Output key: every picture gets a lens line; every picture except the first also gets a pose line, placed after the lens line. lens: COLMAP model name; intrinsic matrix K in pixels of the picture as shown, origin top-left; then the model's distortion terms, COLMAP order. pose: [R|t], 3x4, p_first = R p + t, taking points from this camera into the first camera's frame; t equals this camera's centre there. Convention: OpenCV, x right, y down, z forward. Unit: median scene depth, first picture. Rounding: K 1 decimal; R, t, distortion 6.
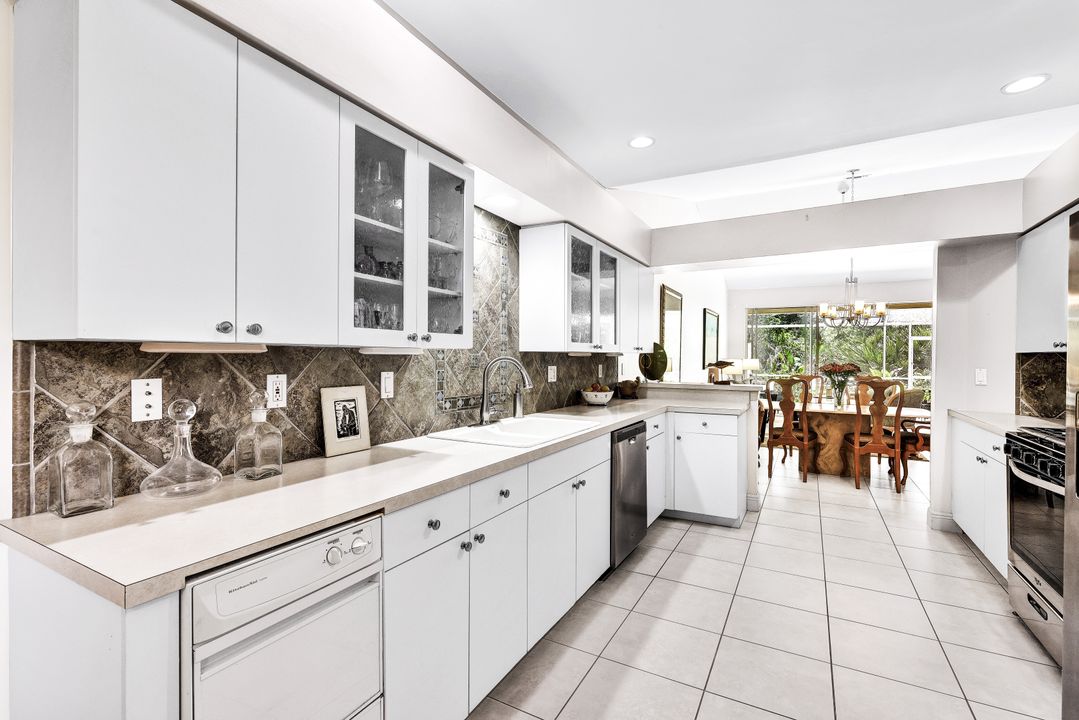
lens RADIAL K [[475.6, 0, 531.5], [0, 475.6, 363.8], [0, 0, 1]] dist [-0.001514, -0.003037]
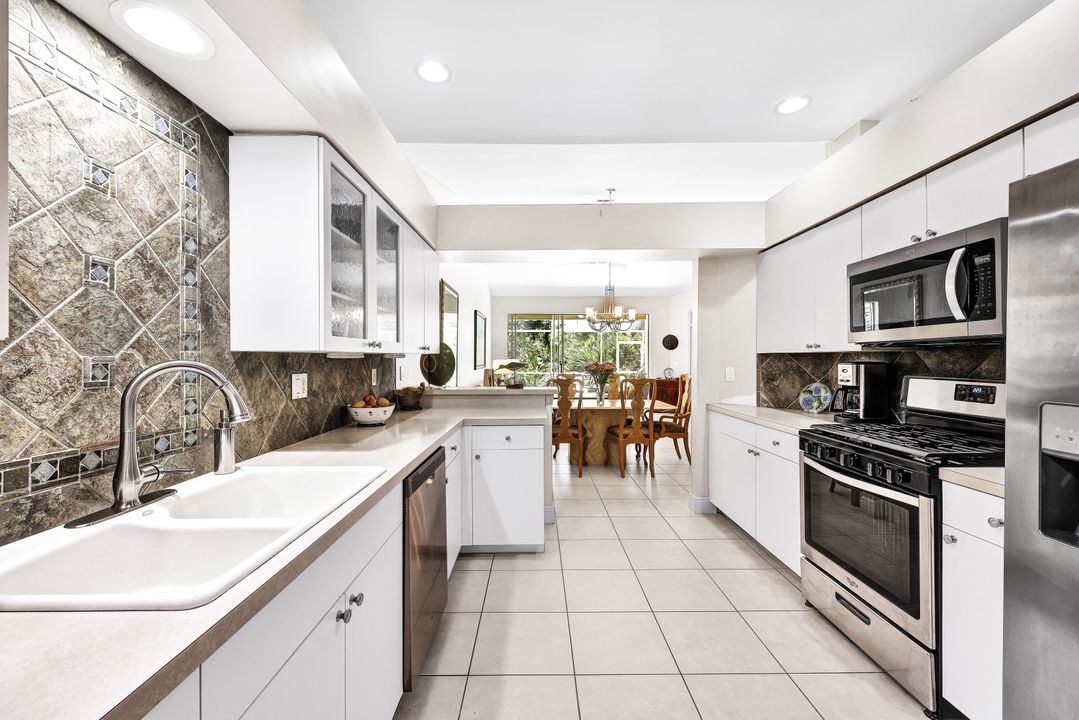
lens RADIAL K [[439.6, 0, 541.6], [0, 439.6, 357.3], [0, 0, 1]] dist [0.000012, 0.000297]
pose [[0.863606, -0.005633, 0.504135, 0.028147], [0.013355, 0.999842, -0.011704, -0.007133], [-0.503990, 0.016840, 0.863545, 0.339015]]
